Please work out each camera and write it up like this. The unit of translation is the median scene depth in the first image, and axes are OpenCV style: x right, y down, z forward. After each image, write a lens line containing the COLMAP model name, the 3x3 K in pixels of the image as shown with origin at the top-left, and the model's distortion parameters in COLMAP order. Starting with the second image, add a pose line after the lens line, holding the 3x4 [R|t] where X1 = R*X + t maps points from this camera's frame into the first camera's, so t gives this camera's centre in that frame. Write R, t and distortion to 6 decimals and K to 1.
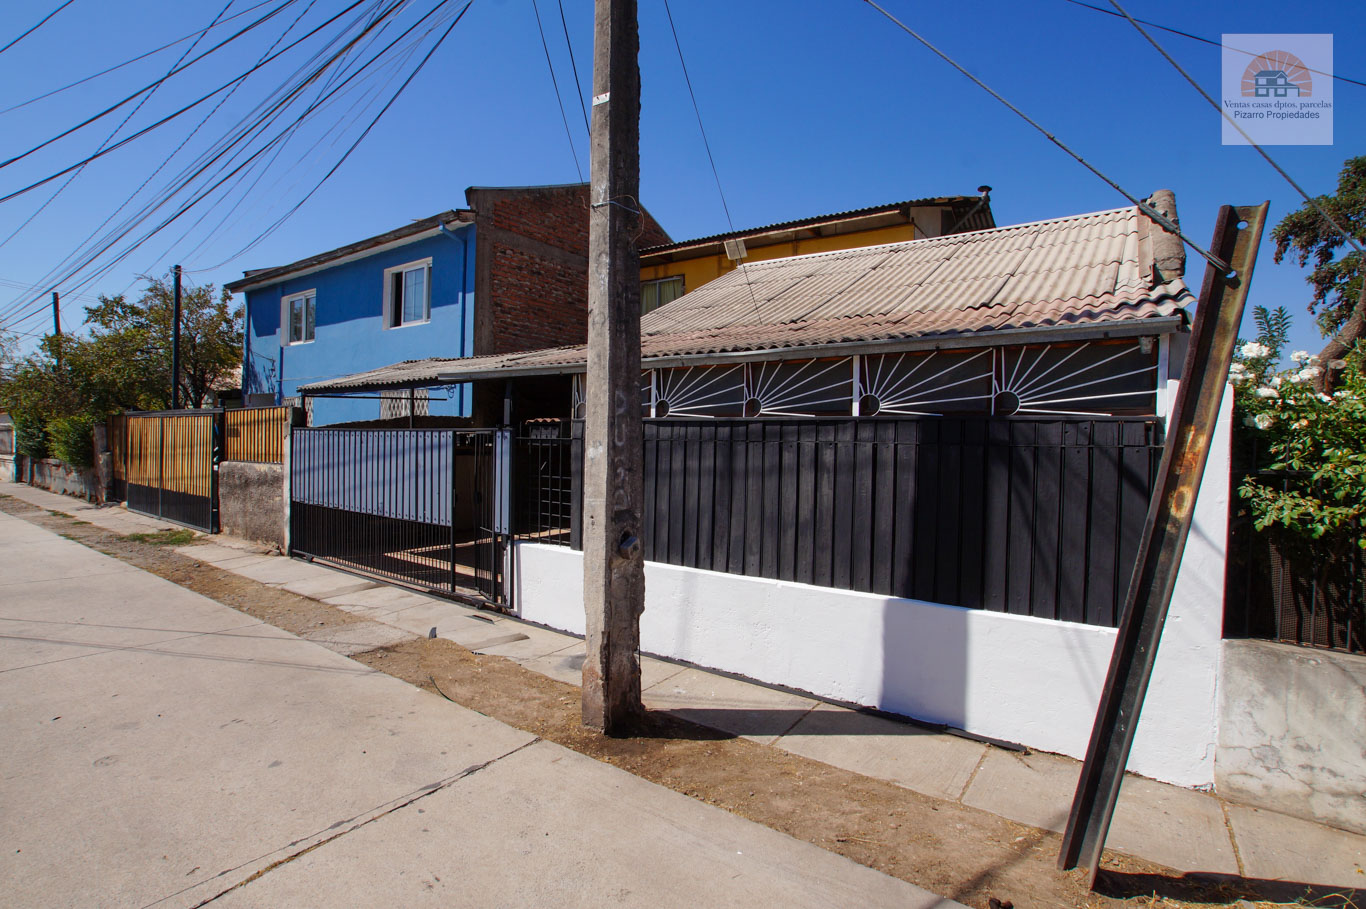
lens RADIAL K [[661.1, 0, 666.7], [0, 661.1, 450.0], [0, 0, 1]] dist [-0.069784, 0.033466]
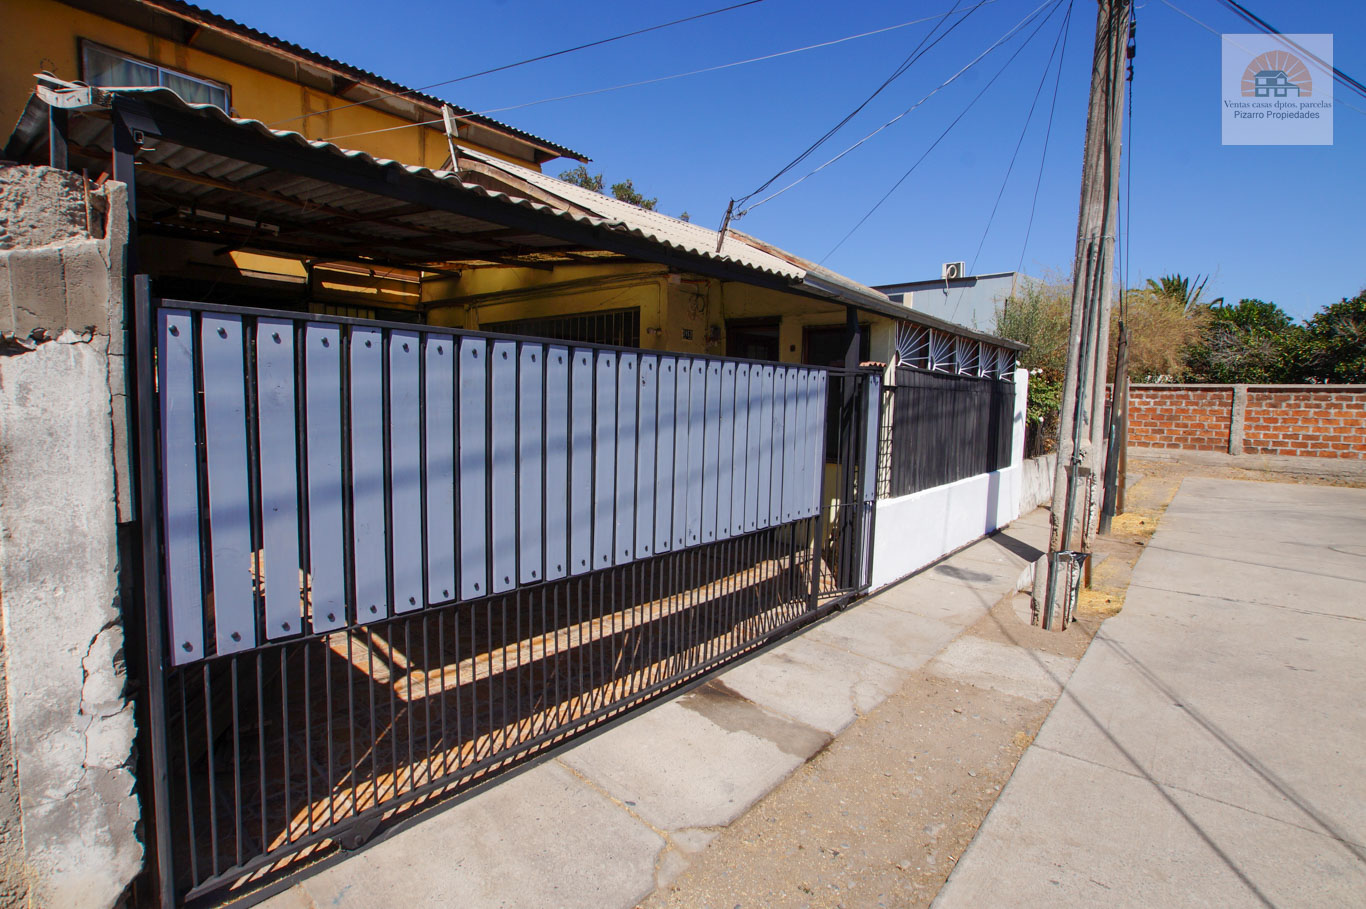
lens RADIAL K [[658.9, 0, 666.7], [0, 658.9, 451.9], [0, 0, 1]] dist [-0.058863, 0.025103]
pose [[0.090828, -0.096079, 0.991221, -1.274777], [-0.002906, 0.995305, 0.096741, -0.014261], [-0.995862, -0.011667, 0.090122, 1.399173]]
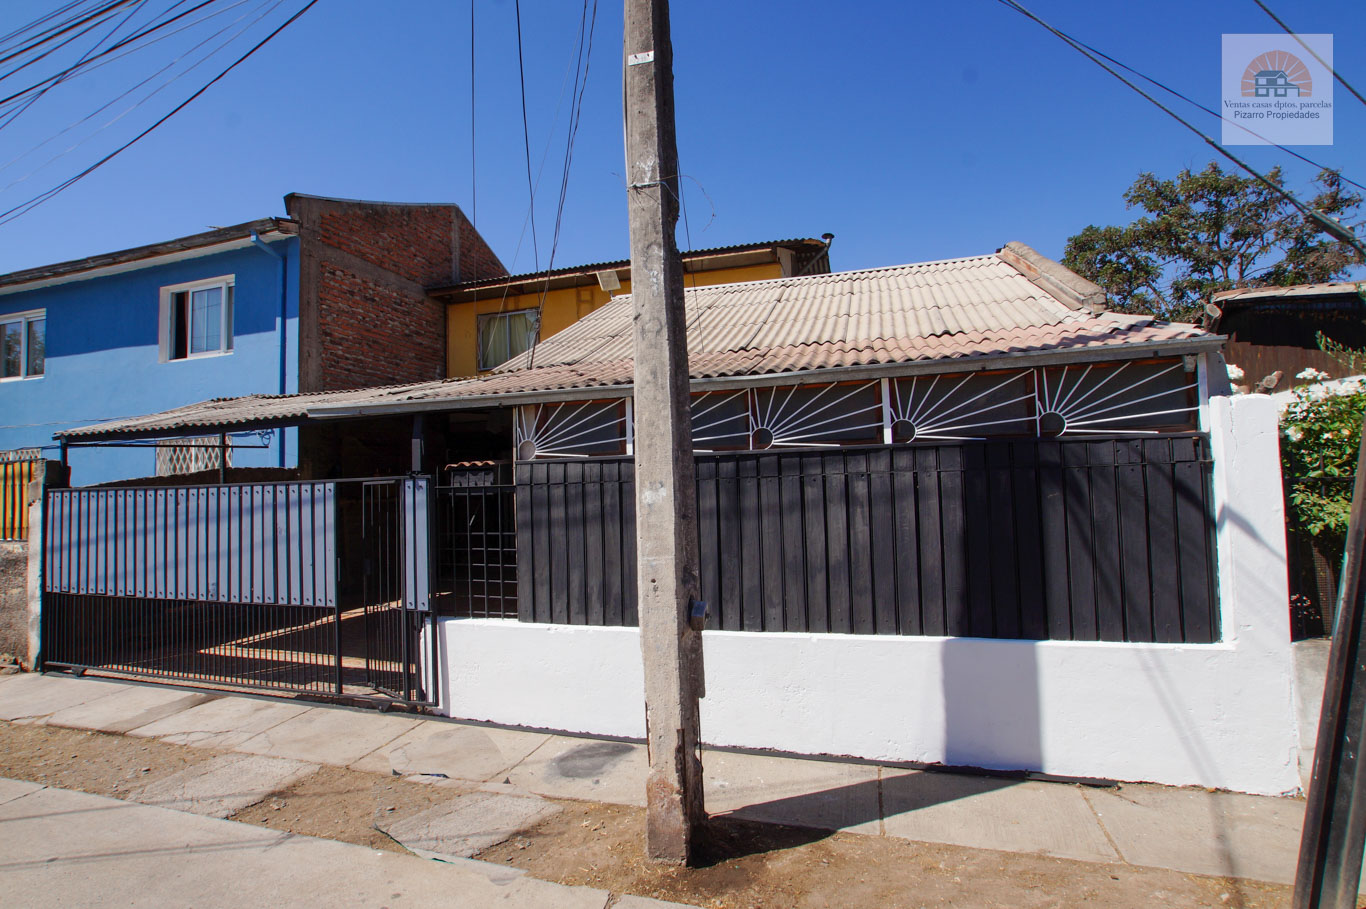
lens RADIAL K [[658.9, 0, 666.7], [0, 658.9, 451.9], [0, 0, 1]] dist [-0.058863, 0.025103]
pose [[0.948438, -0.029128, 0.315622, -0.248801], [0.049549, 0.997151, -0.056870, -0.002661], [-0.313067, 0.069576, 0.947179, 0.191524]]
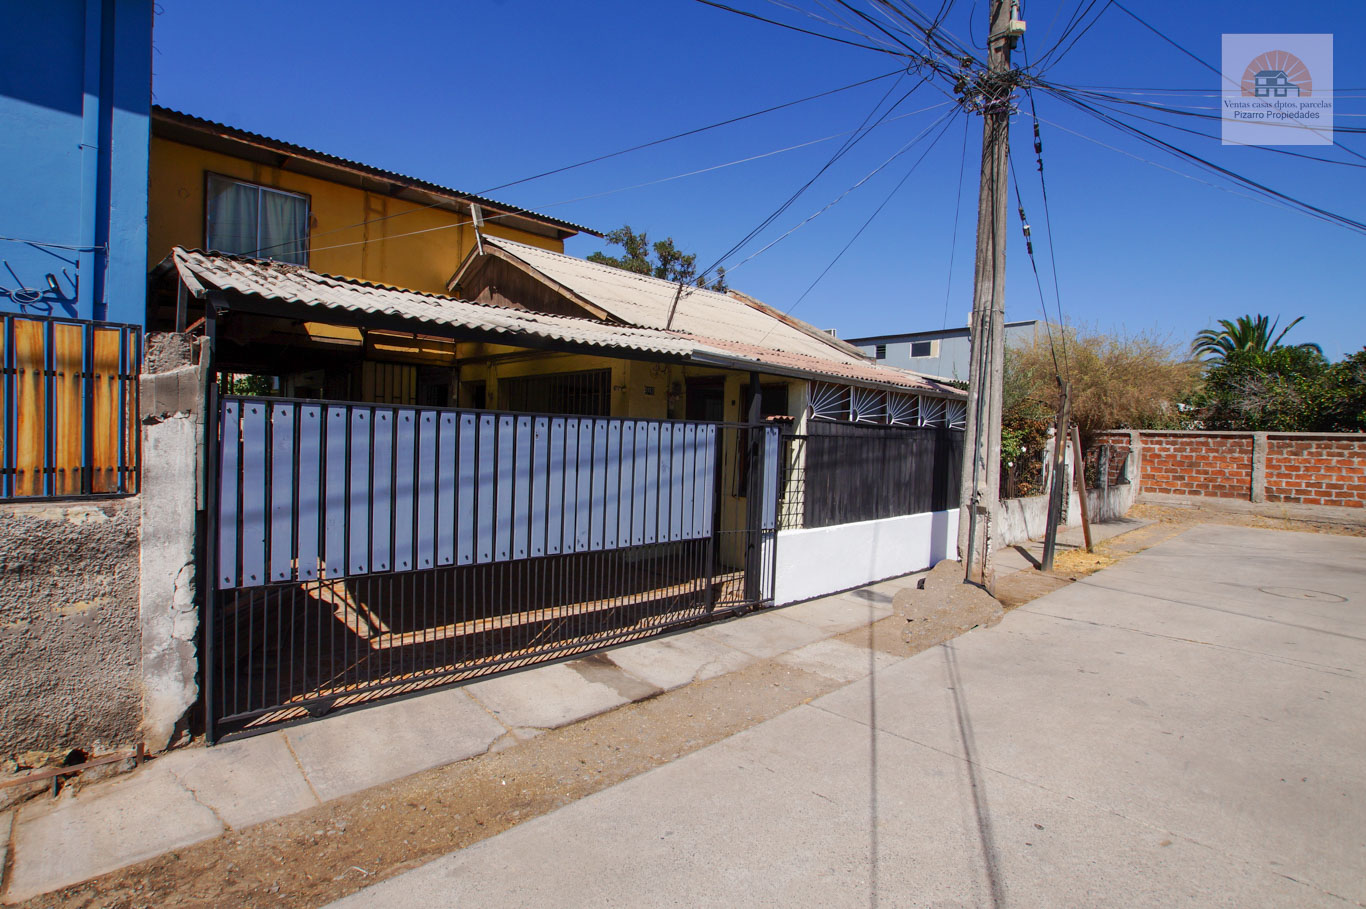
lens RADIAL K [[661.1, 0, 666.7], [0, 661.1, 450.0], [0, 0, 1]] dist [-0.069784, 0.033466]
pose [[0.196148, -0.031860, 0.980057, -1.500168], [-0.012467, 0.999310, 0.034981, -0.032151], [-0.980495, -0.019080, 0.195616, 1.138530]]
